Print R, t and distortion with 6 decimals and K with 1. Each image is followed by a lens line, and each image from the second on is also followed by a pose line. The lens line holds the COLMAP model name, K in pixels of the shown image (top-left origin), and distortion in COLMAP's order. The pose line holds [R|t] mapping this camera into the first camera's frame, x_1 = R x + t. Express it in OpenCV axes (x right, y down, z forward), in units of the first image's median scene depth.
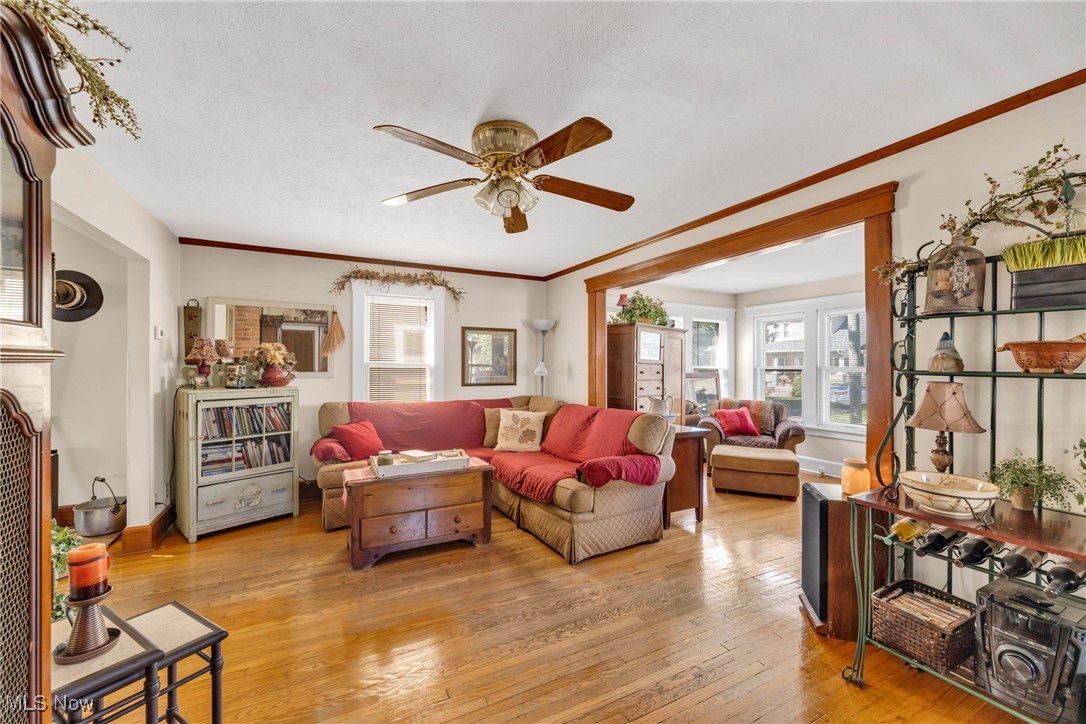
lens RADIAL K [[444.7, 0, 548.6], [0, 444.7, 362.7], [0, 0, 1]] dist [0.001109, -0.000974]
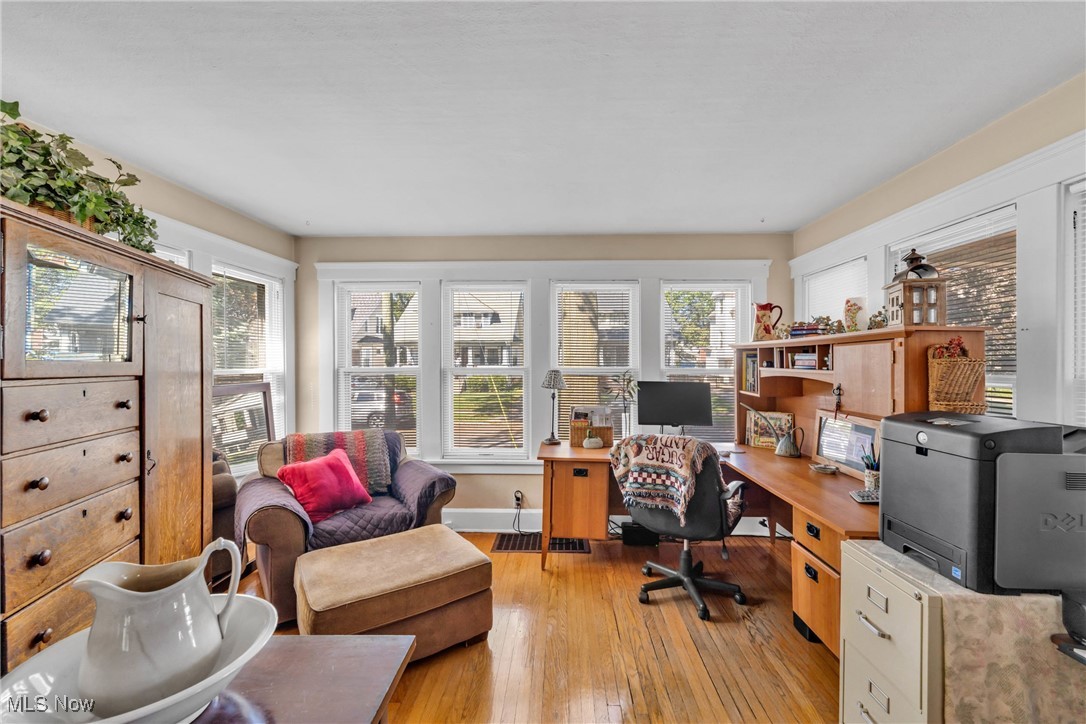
lens RADIAL K [[444.7, 0, 542.1], [0, 444.7, 357.8], [0, 0, 1]] dist [0.001109, -0.000974]
pose [[0.515245, -0.006372, 0.857019, 0.146093], [-0.001269, 0.999966, 0.008197, -0.012086], [-0.857042, -0.005312, 0.515220, 0.644875]]
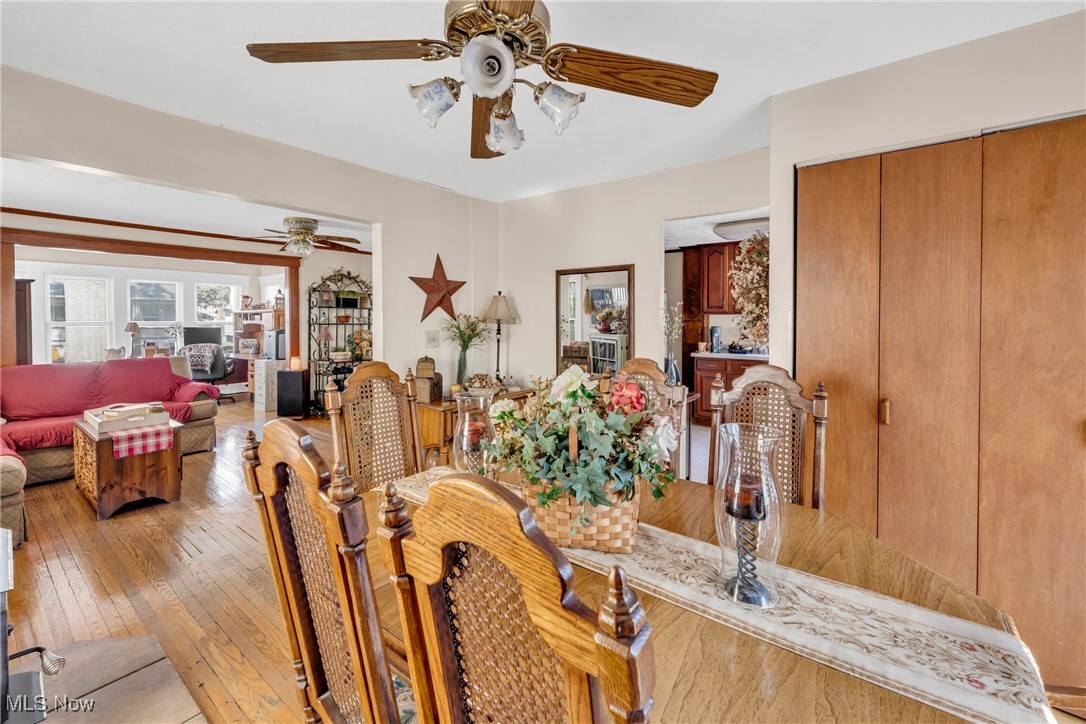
lens RADIAL K [[444.7, 0, 535.7], [0, 444.7, 325.3], [0, 0, 1]] dist [0.001109, -0.000974]
pose [[-0.407205, -0.019840, 0.913121, -1.154711], [-0.010329, 0.999800, 0.017117, -0.016069], [-0.913279, -0.002462, -0.407328, 0.373359]]
